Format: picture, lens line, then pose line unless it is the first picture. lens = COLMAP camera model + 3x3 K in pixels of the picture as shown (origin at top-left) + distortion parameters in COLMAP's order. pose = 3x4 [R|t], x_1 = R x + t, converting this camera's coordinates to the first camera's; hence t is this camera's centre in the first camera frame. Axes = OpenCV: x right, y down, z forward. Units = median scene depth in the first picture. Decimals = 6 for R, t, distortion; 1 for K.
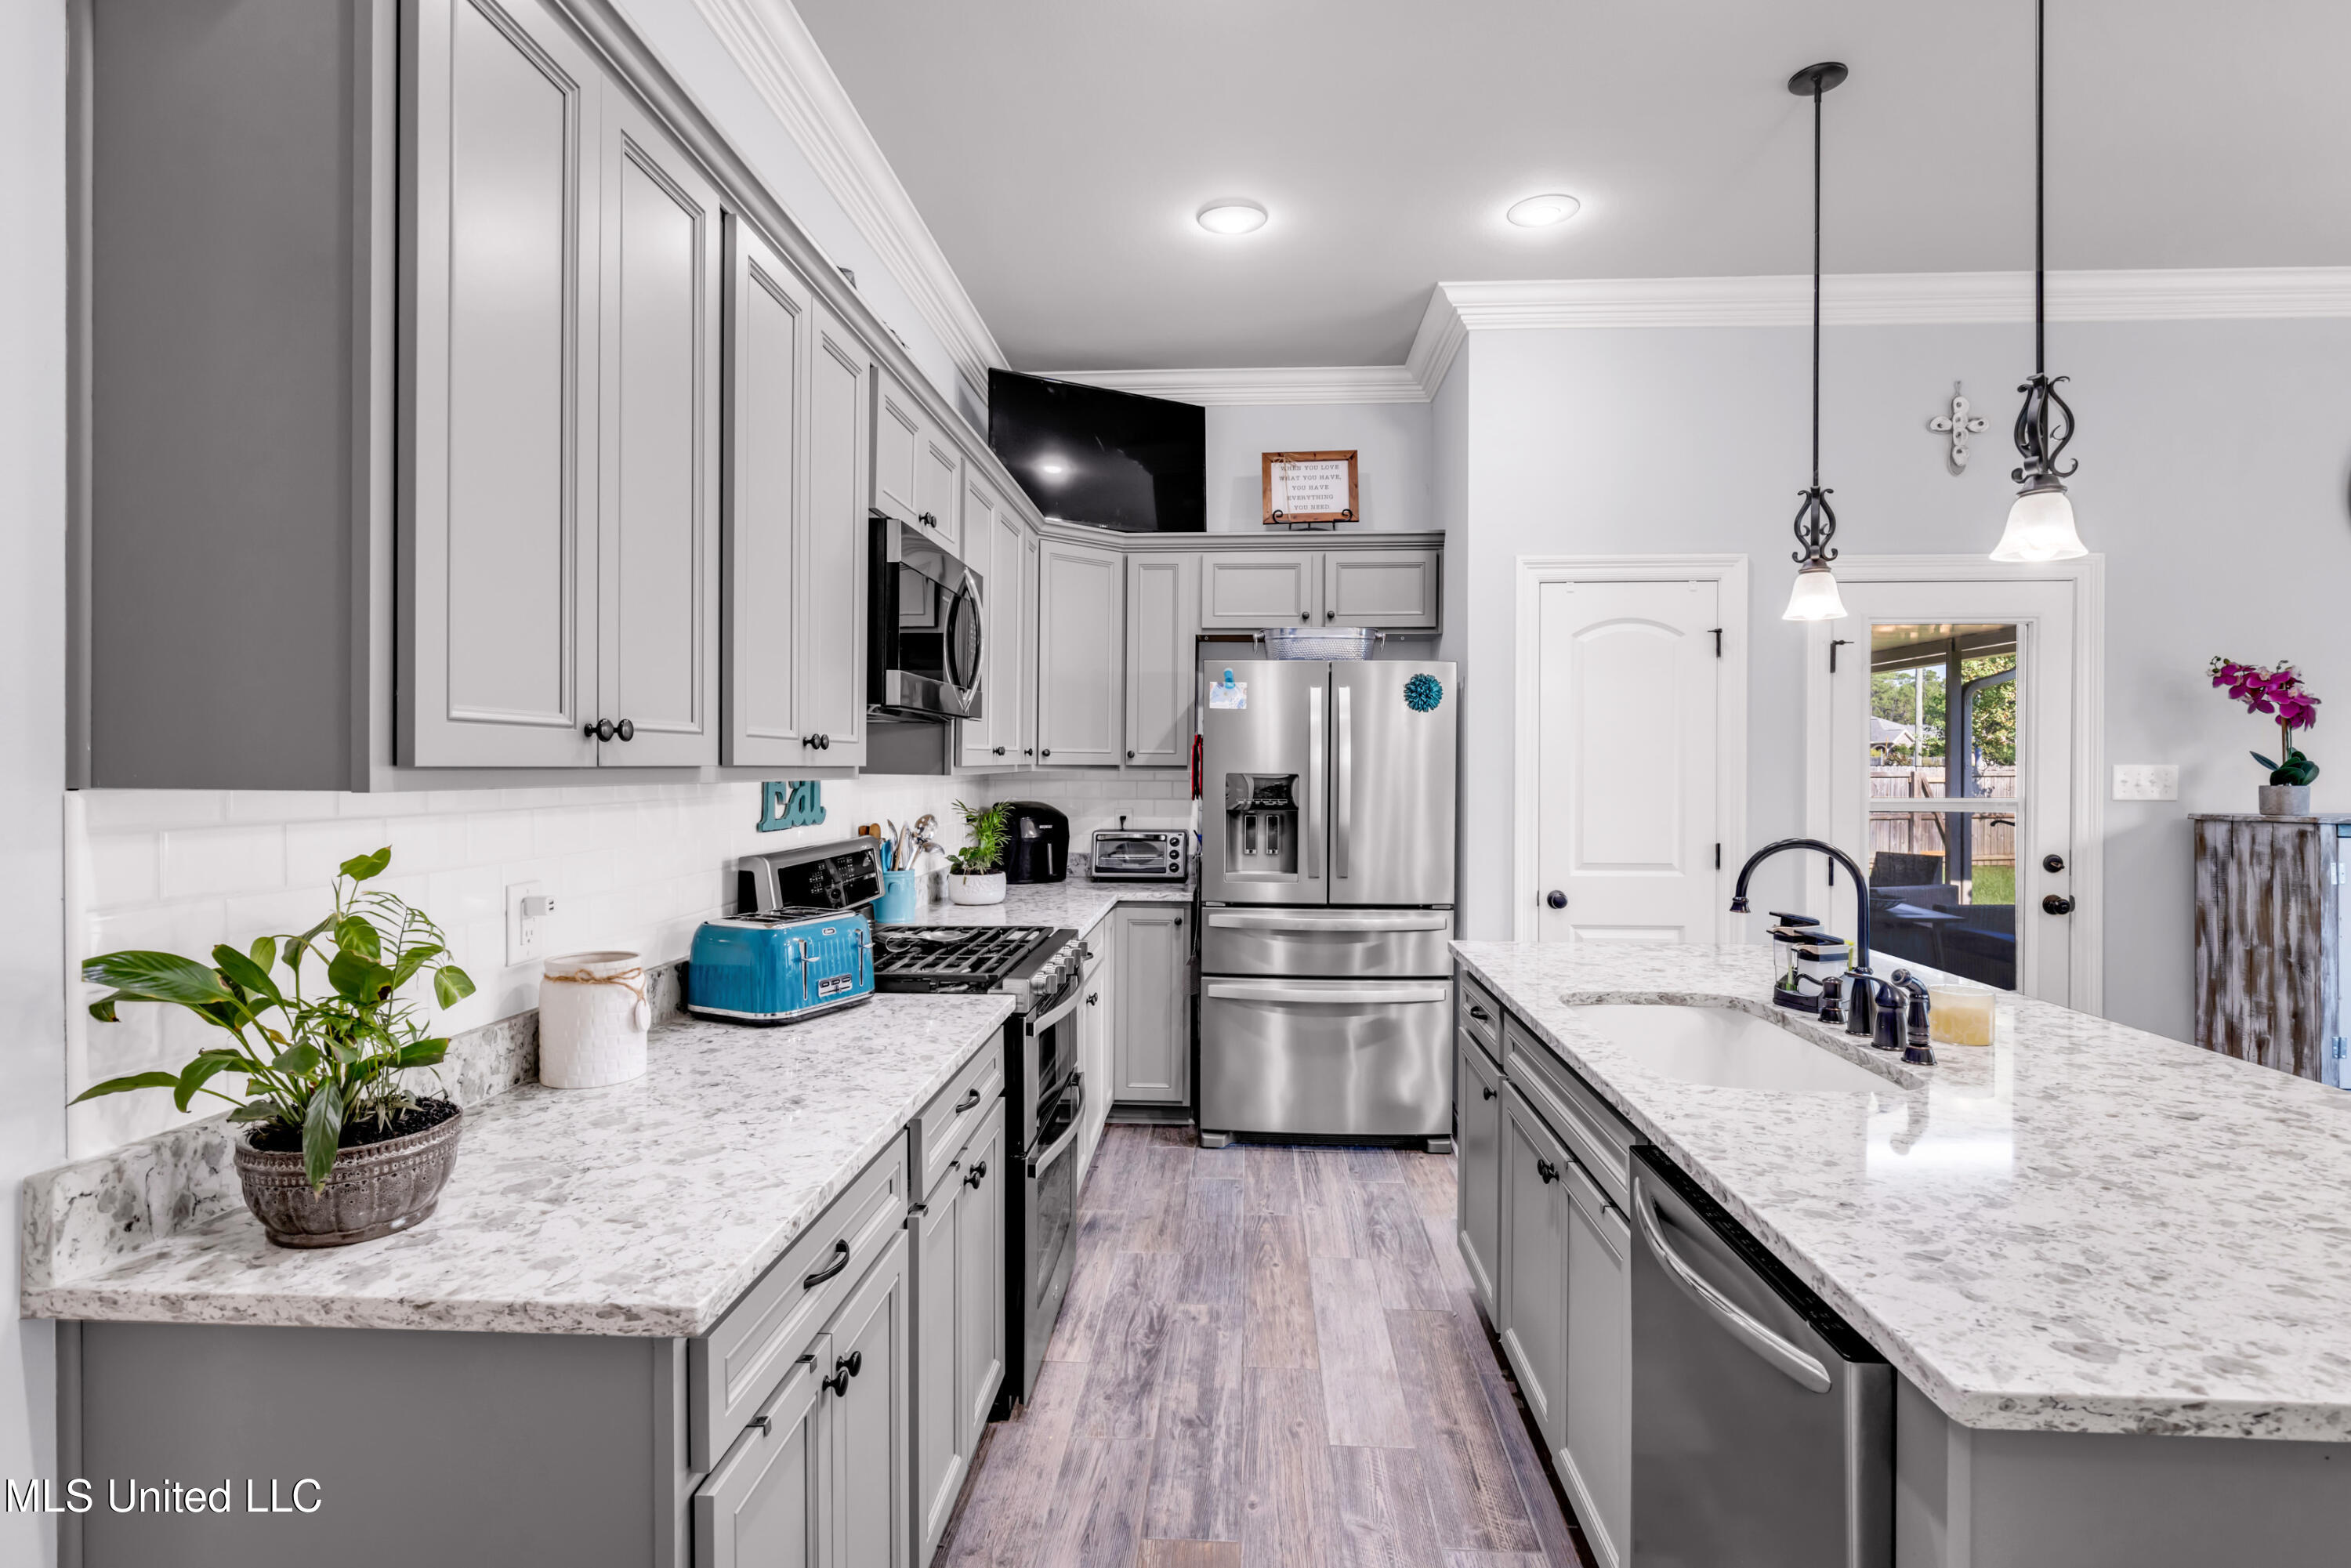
lens RADIAL K [[1171.0, 0, 1176.3], [0, 1171.0, 766.0], [0, 0, 1]] dist [0.005680, 0.000641]
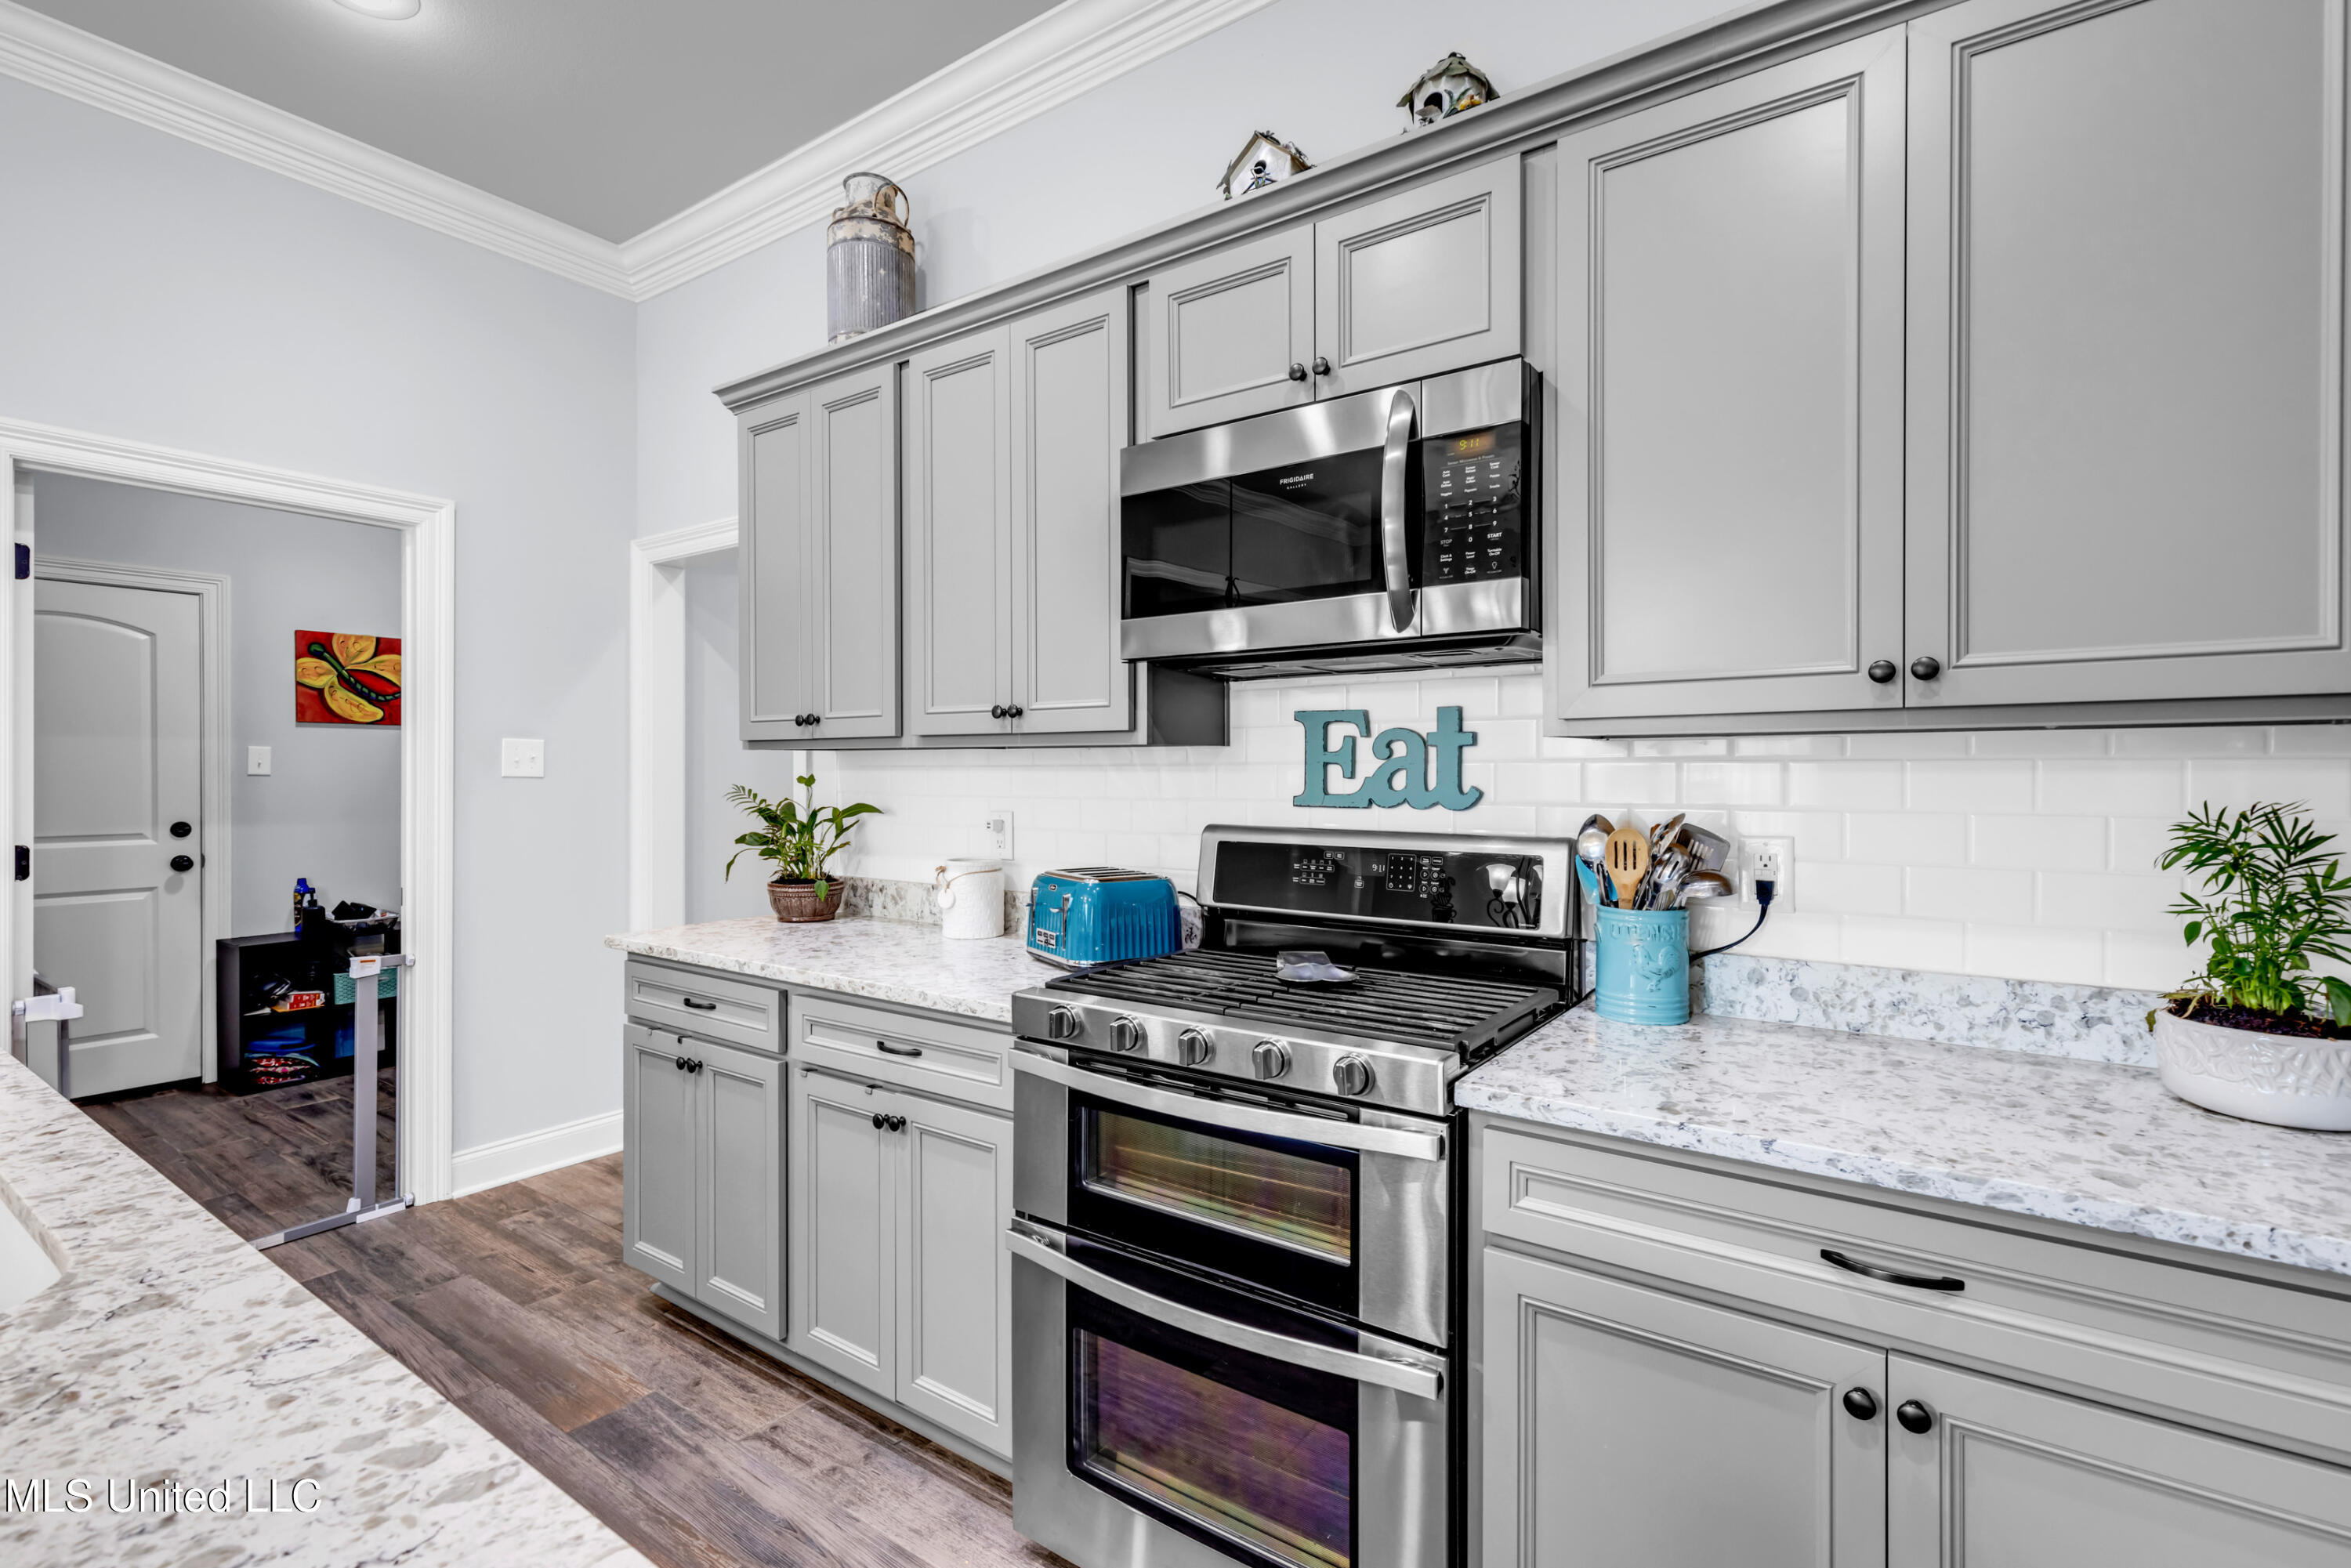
lens RADIAL K [[1060.5, 0, 1188.4], [0, 1060.5, 783.2], [0, 0, 1]] dist [0.004137, -0.000019]
pose [[-0.530772, 0.005316, -0.847498, 0.289389], [-0.003664, 0.999957, 0.008567, 0.024050], [0.847507, 0.007653, -0.530729, 1.039936]]
